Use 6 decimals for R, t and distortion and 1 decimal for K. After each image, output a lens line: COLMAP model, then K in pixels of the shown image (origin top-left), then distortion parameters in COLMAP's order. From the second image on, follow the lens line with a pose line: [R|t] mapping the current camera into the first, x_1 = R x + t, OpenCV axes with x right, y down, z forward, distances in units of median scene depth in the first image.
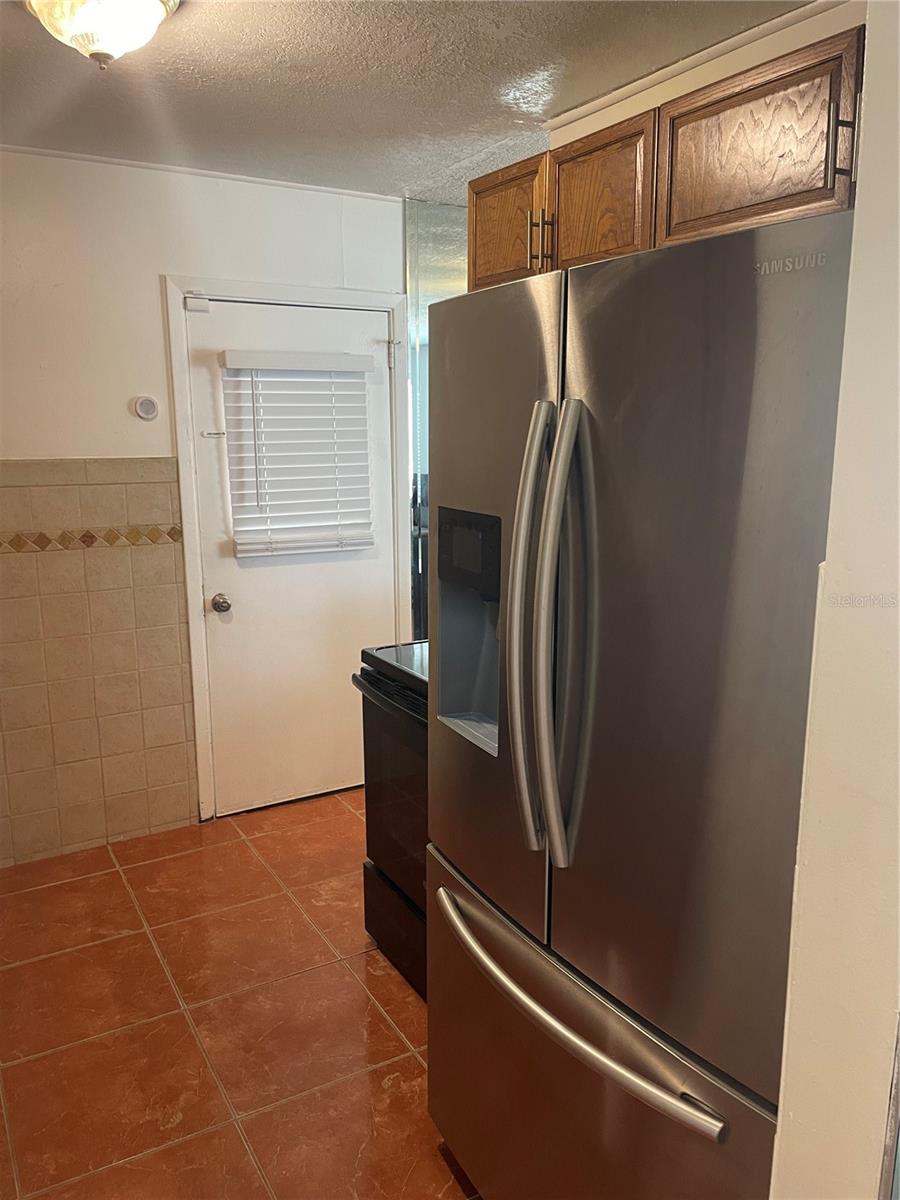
lens RADIAL K [[912.1, 0, 447.7], [0, 912.1, 600.5], [0, 0, 1]] dist [0.053172, -0.023746]
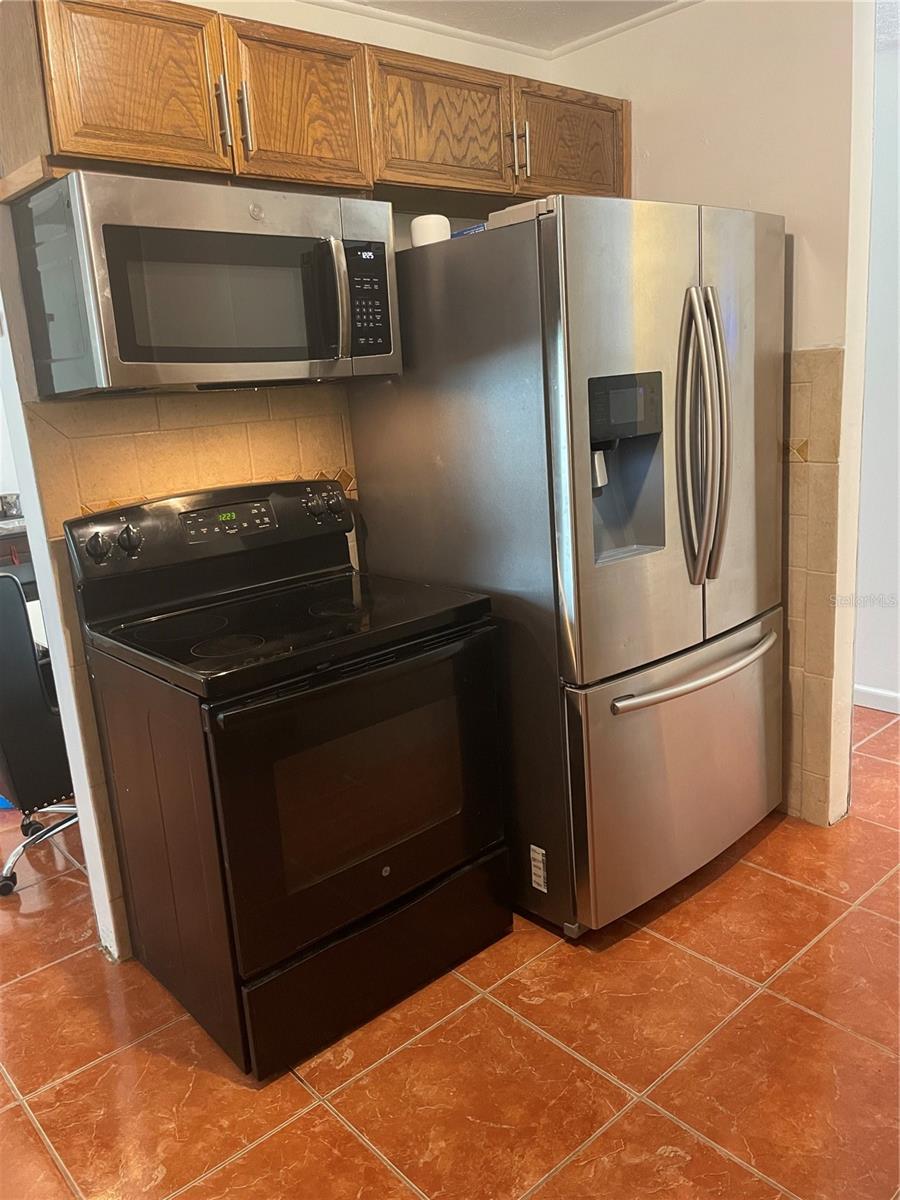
lens RADIAL K [[912.1, 0, 447.0], [0, 912.1, 595.5], [0, 0, 1]] dist [0.053172, -0.023746]
pose [[-0.181625, -0.202027, 0.962392, -0.942053], [0.274018, 0.929508, 0.246837, -0.140654], [-0.944419, 0.308544, -0.113463, 1.132770]]
